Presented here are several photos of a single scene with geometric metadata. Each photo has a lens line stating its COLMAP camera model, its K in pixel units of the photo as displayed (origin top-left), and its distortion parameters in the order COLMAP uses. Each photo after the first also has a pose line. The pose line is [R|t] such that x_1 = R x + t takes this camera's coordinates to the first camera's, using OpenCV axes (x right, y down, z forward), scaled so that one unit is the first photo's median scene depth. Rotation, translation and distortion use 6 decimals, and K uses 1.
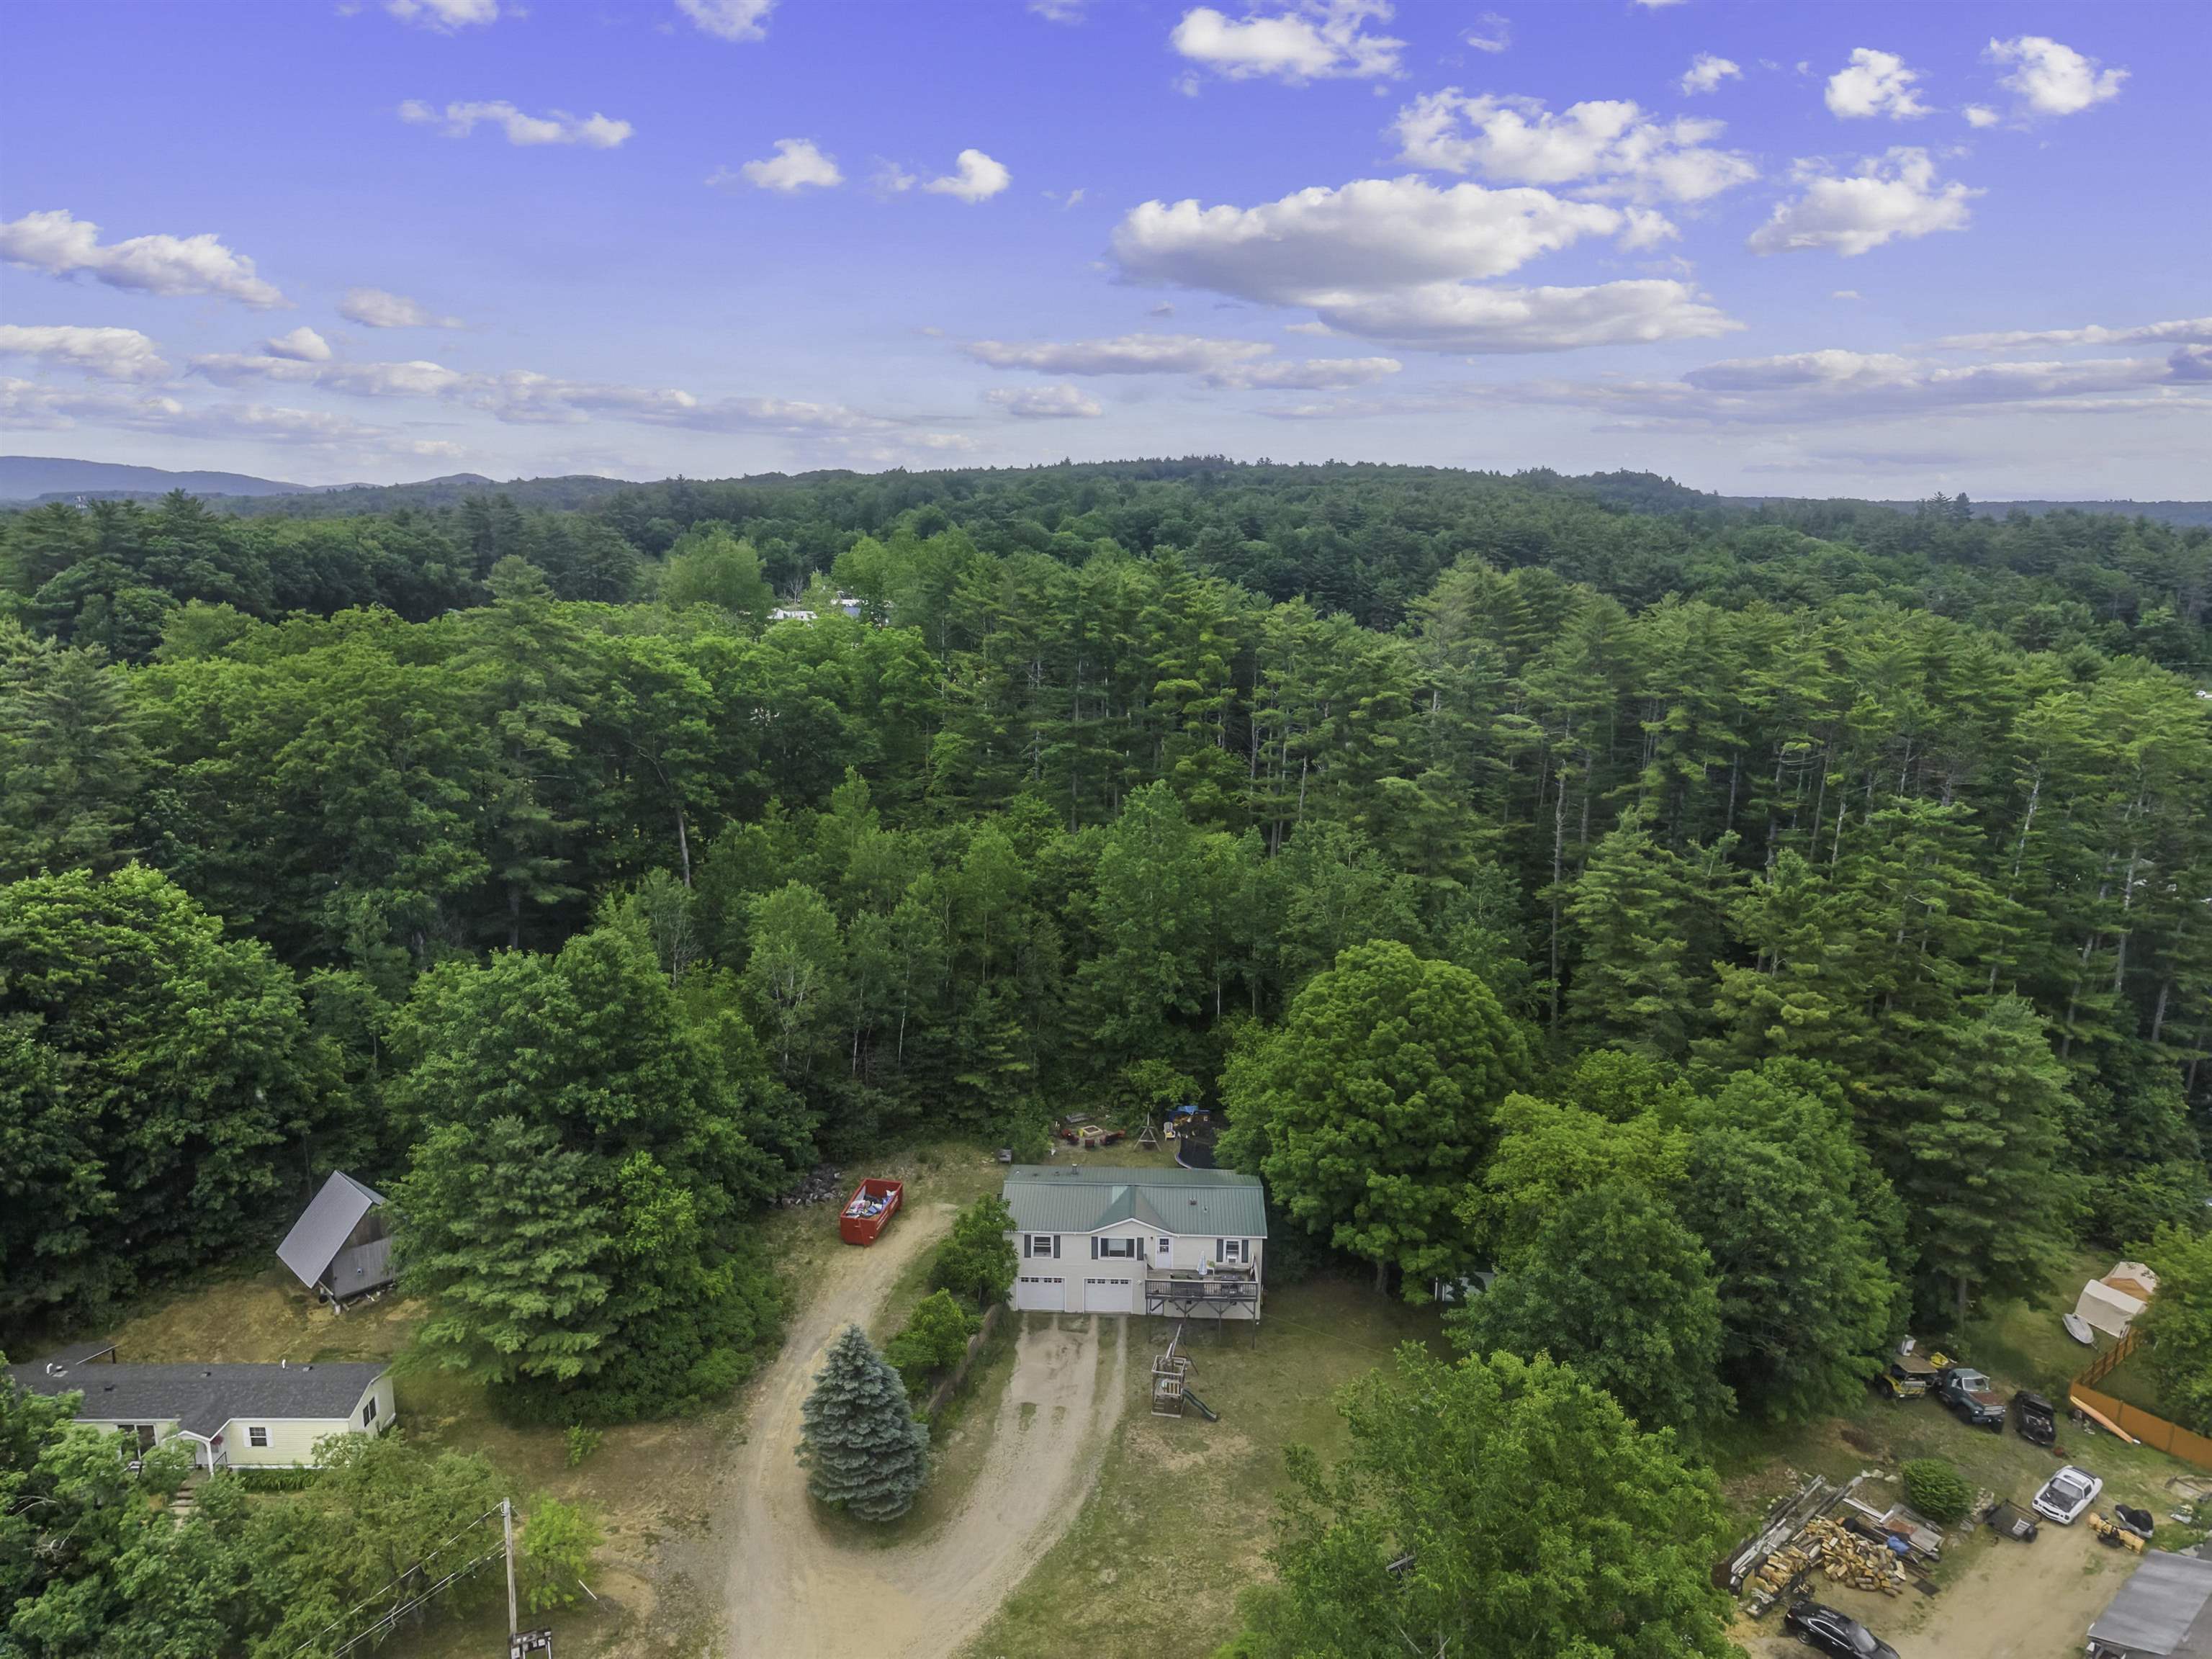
lens RADIAL K [[1507.1, 0, 1082.6], [0, 1507.1, 795.9], [0, 0, 1]] dist [0.005583, 0.000565]
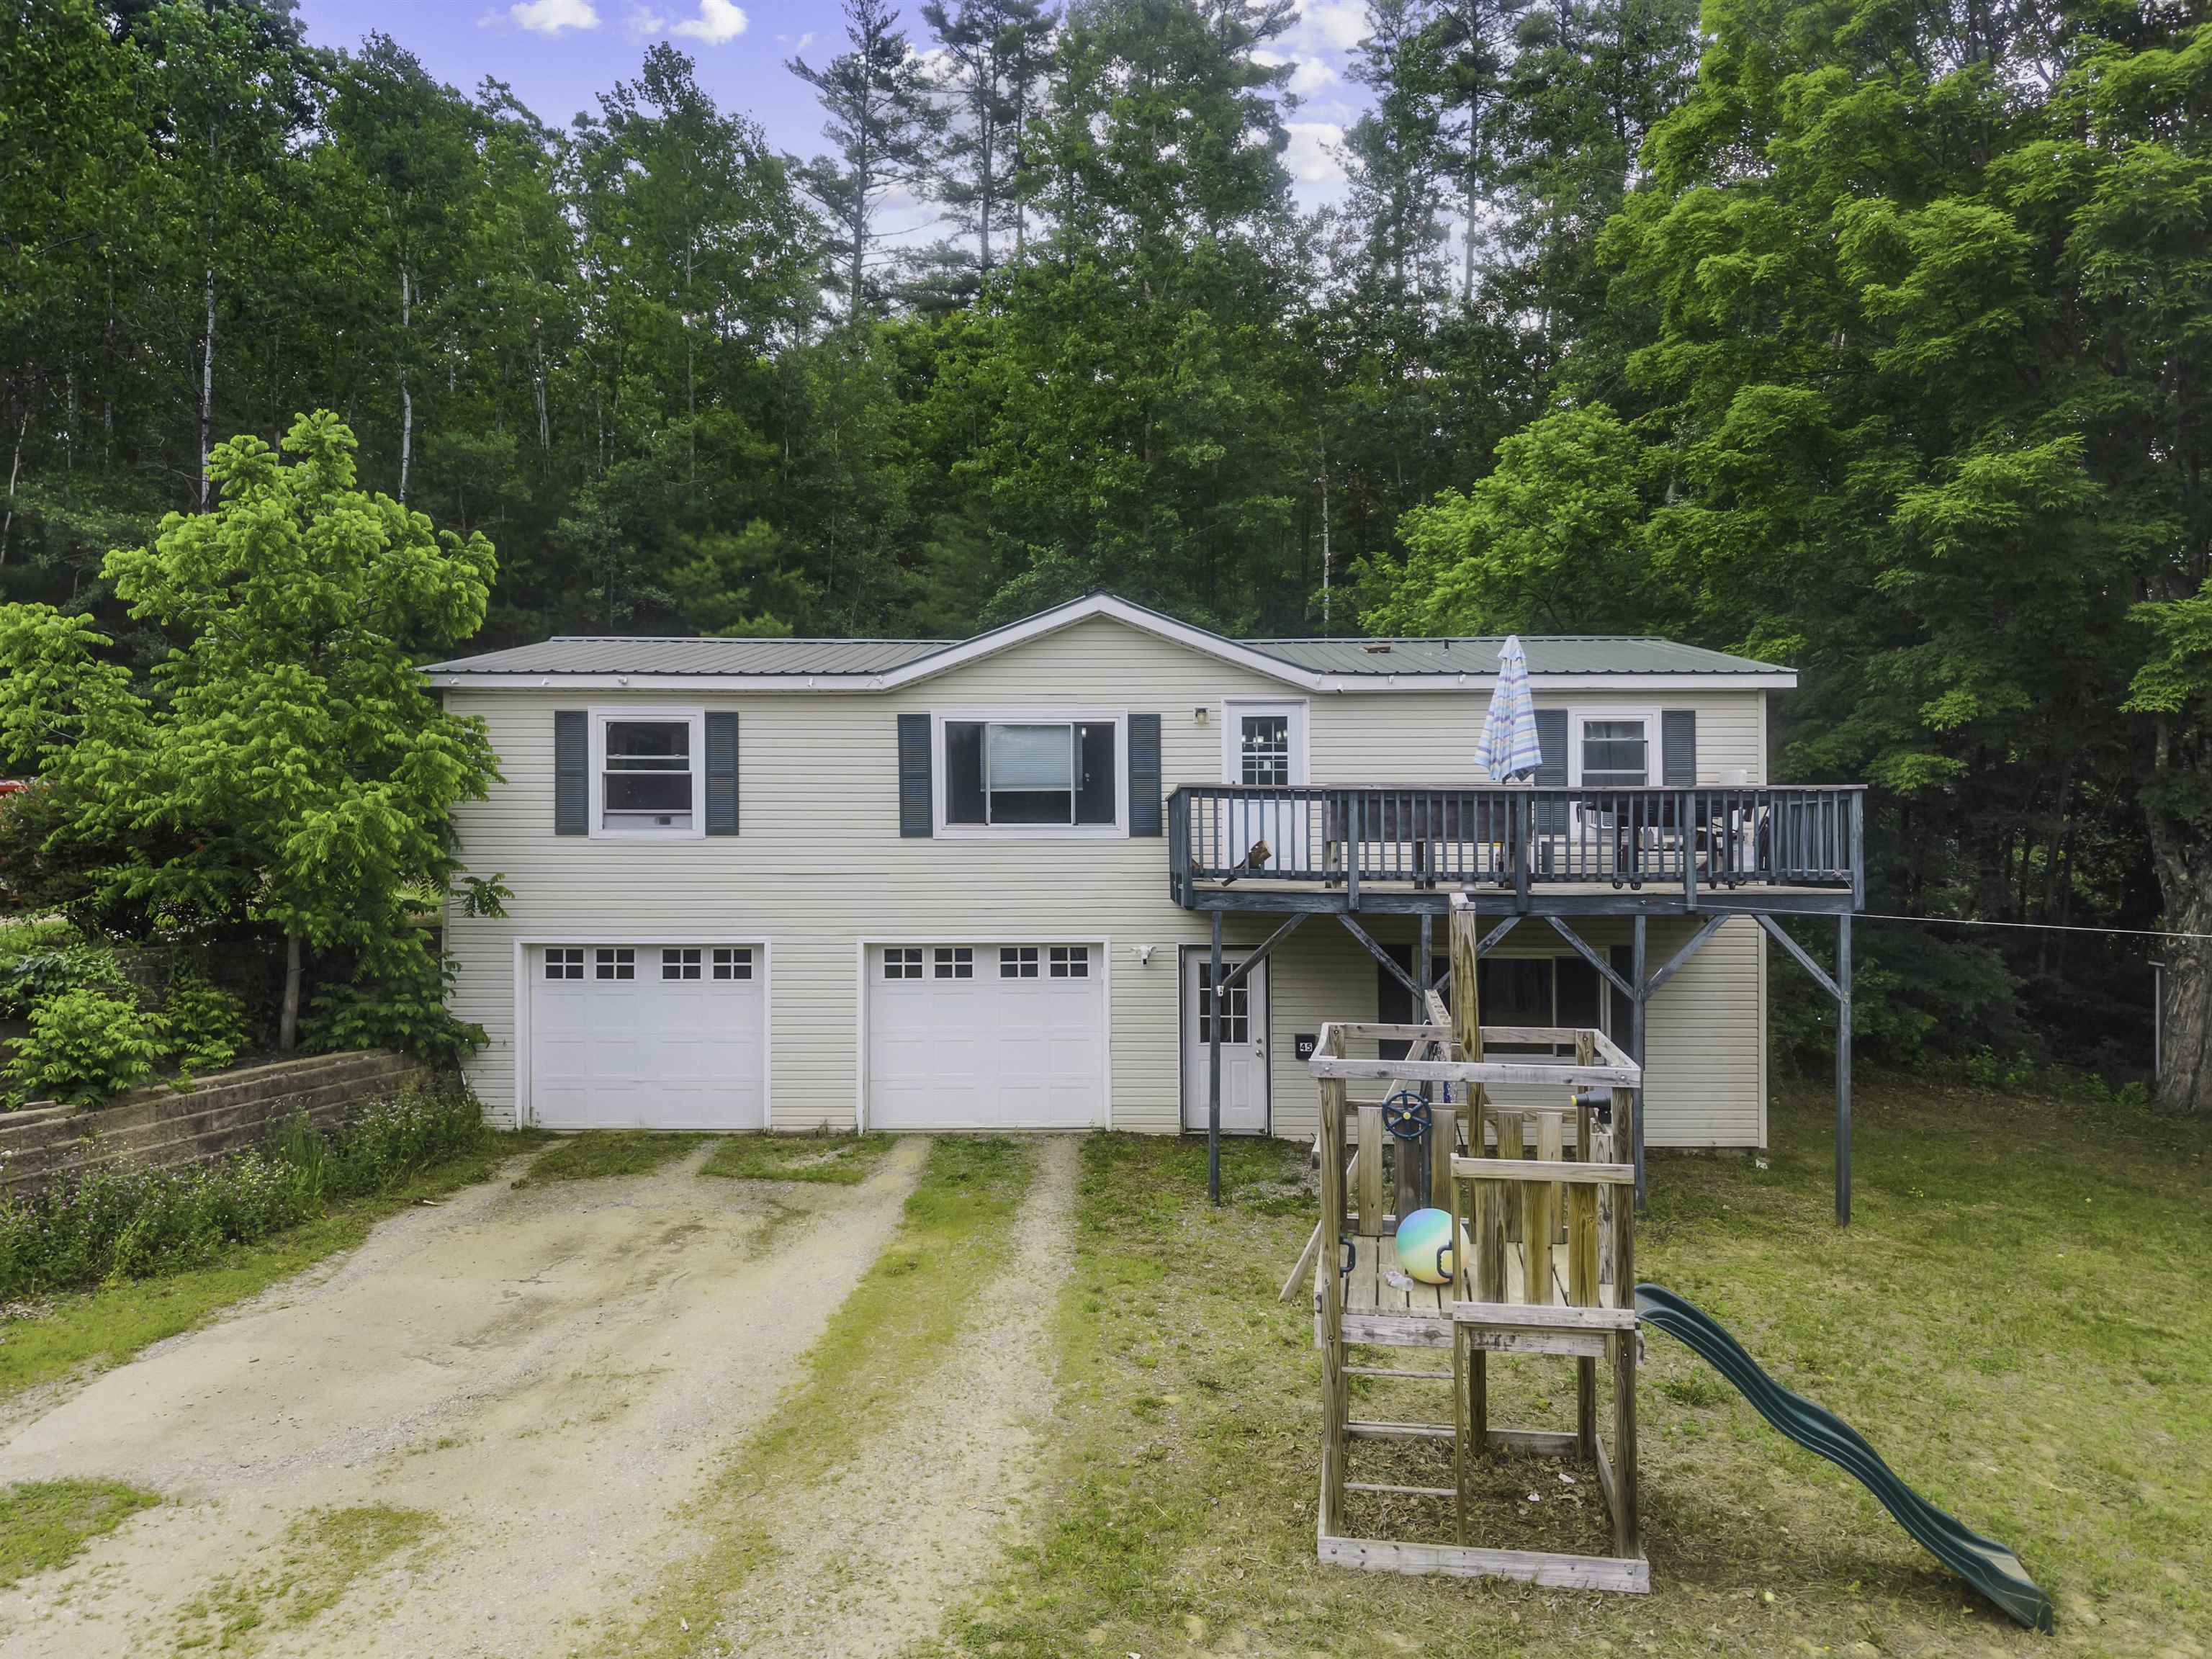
lens RADIAL K [[1507.1, 0, 1097.3], [0, 1507.1, 827.0], [0, 0, 1]] dist [0.005583, 0.000565]
pose [[0.999491, -0.006604, 0.031200, 0.028153], [0.012372, 0.981997, -0.188489, 0.378366], [-0.029394, 0.188779, 0.981580, 0.889545]]
